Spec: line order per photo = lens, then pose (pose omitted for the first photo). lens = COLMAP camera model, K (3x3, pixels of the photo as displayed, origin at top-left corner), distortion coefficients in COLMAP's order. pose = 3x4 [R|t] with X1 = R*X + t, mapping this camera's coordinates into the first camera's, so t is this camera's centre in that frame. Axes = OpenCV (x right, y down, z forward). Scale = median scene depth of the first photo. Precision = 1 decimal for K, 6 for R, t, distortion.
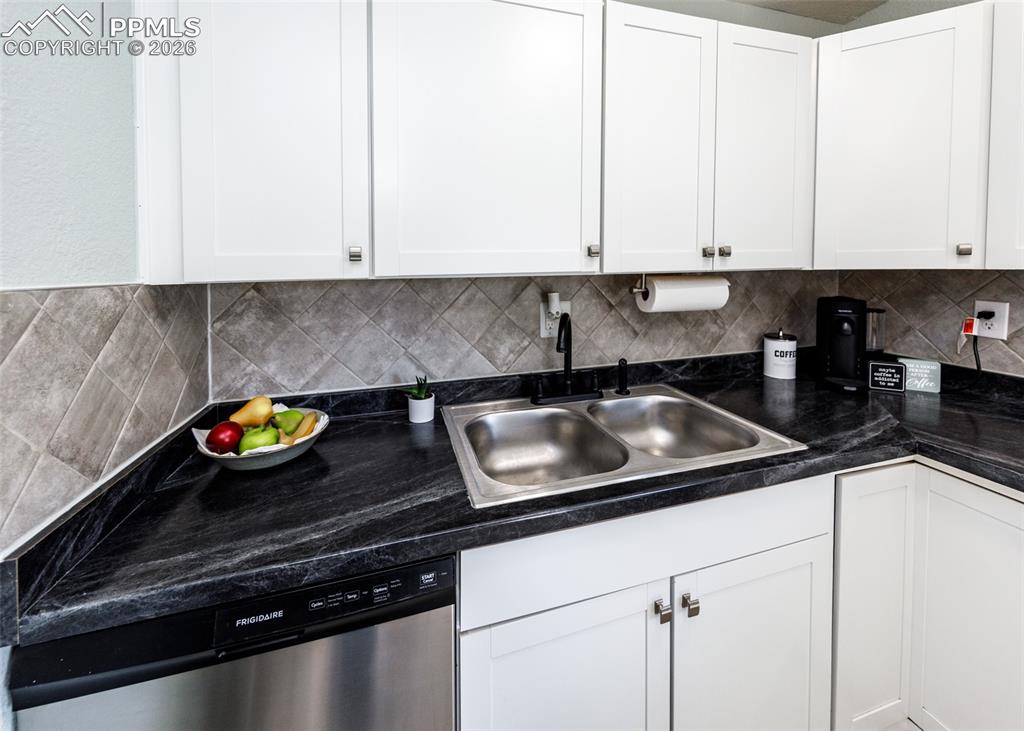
lens RADIAL K [[407.6, 0, 498.4], [0, 407.6, 272.3], [0, 0, 1]] dist [0.001067, 0.000162]
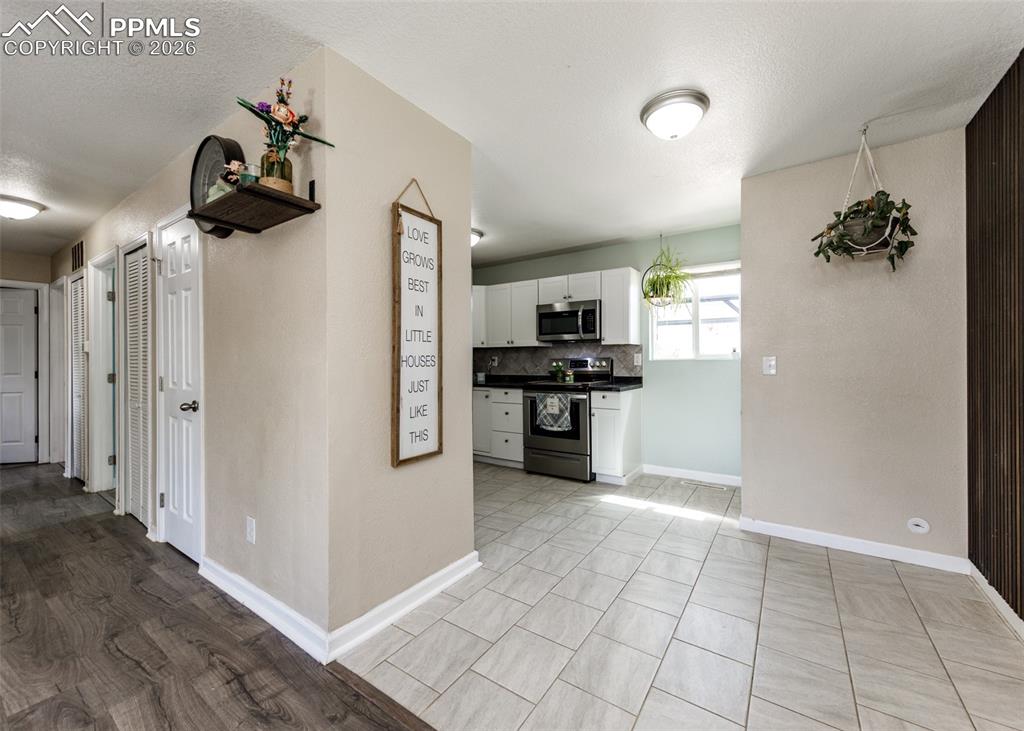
lens RADIAL K [[410.5, 0, 531.8], [0, 410.5, 353.2], [0, 0, 1]] dist [0.002307, 0.000316]
pose [[0.742768, 0.019684, 0.669259, -1.215122], [0.009458, 0.999160, -0.039884, 0.203142], [-0.669482, 0.035955, 0.741958, -2.244617]]
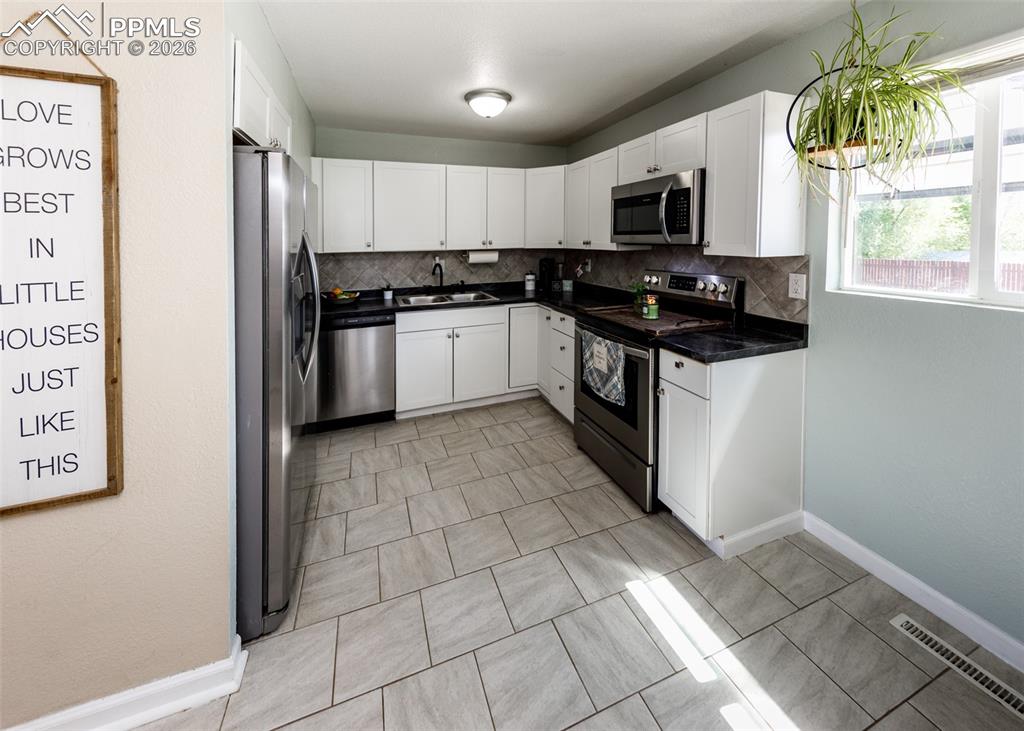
lens RADIAL K [[381.5, 0, 500.8], [0, 381.5, 249.8], [0, 0, 1]] dist [0.000912, 0.000133]
pose [[0.996493, -0.000542, 0.083678, 0.371226], [-0.000135, 0.999967, 0.008094, -0.018010], [-0.083679, -0.008077, 0.996460, -1.715157]]
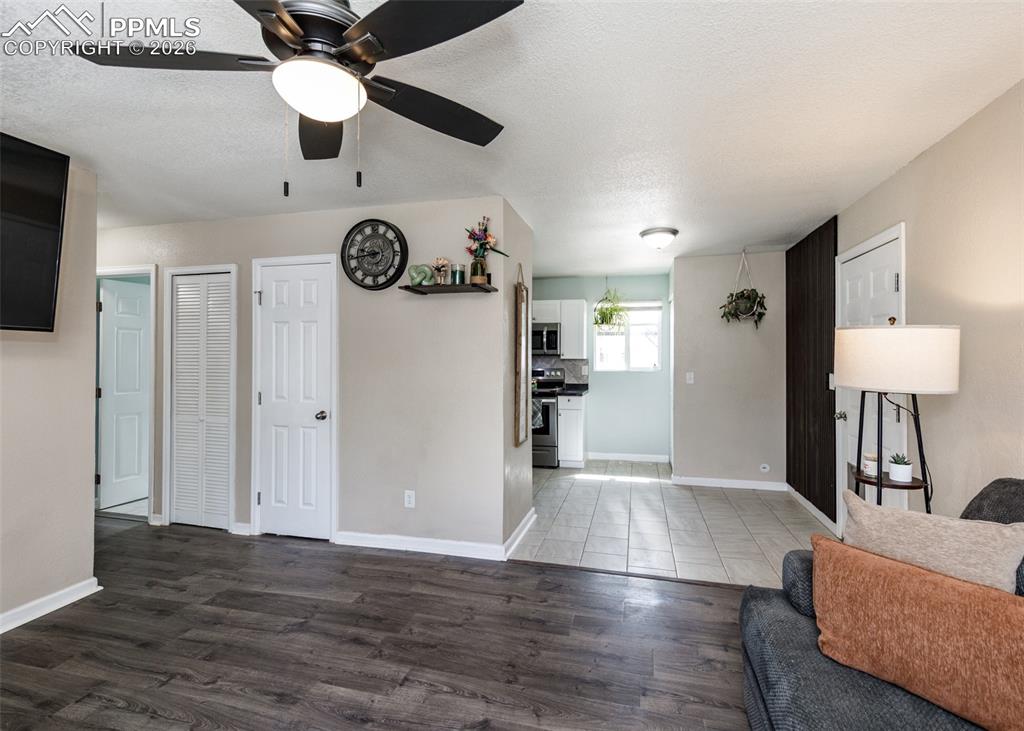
lens RADIAL K [[471.9, 0, 536.3], [0, 471.9, 341.0], [0, 0, 1]] dist [0.002882, -0.000197]
pose [[0.468488, 0.044263, 0.882360, -2.867650], [0.009540, 0.998432, -0.055151, 0.094501], [-0.883418, 0.034255, 0.467331, -2.194123]]
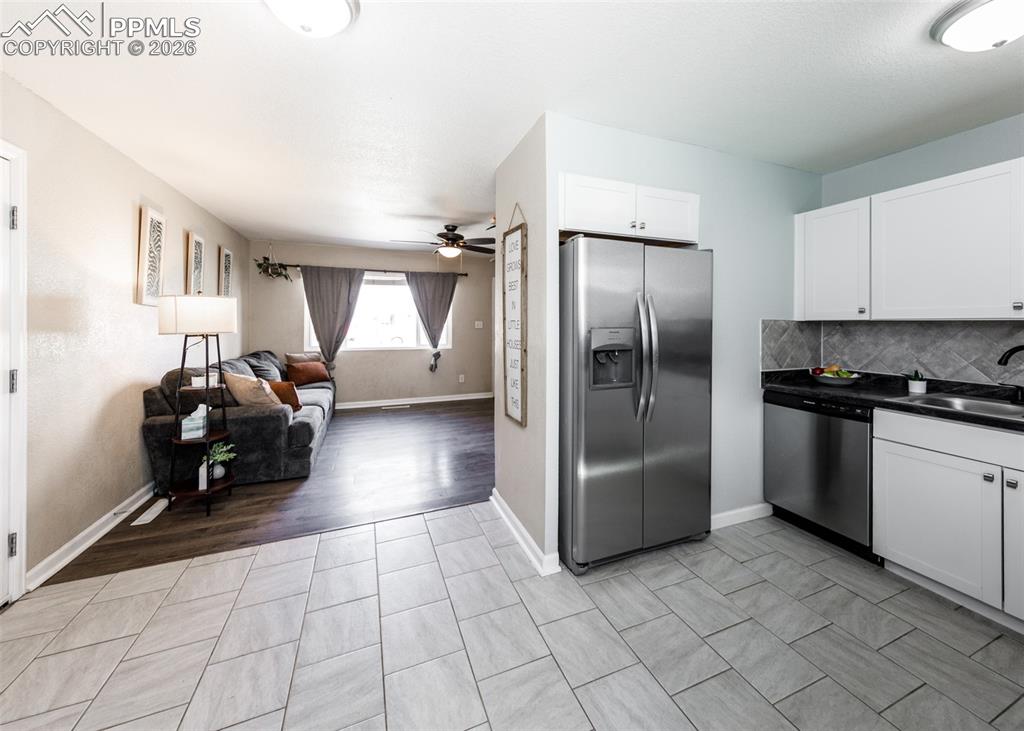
lens RADIAL K [[387.1, 0, 538.8], [0, 387.1, 316.6], [0, 0, 1]] dist [0.000919, 0.000202]
pose [[0.150529, -0.001959, -0.988604, 1.287400], [-0.027450, 0.999604, -0.006160, 0.048313], [0.988224, 0.028065, 0.150416, -1.028525]]
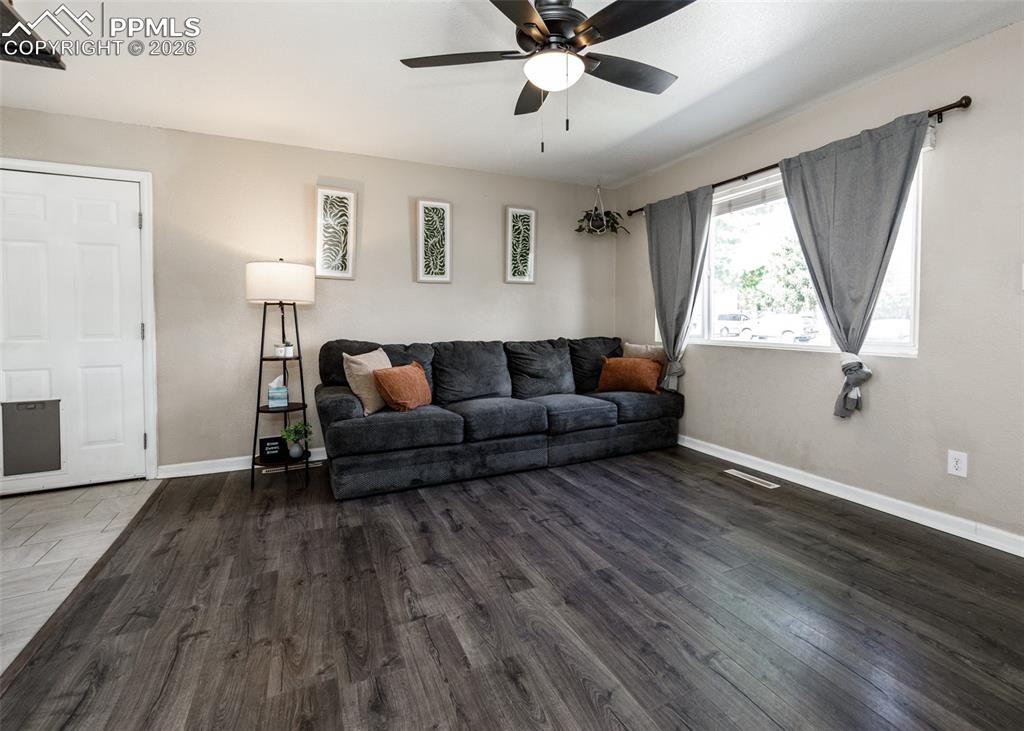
lens RADIAL K [[471.9, 0, 536.3], [0, 471.9, 341.0], [0, 0, 1]] dist [0.002882, -0.000197]
pose [[-0.979845, 0.028806, -0.197671, -1.808638], [0.015259, 0.997450, 0.069718, 0.223346], [0.199176, 0.065297, -0.977786, 0.150196]]
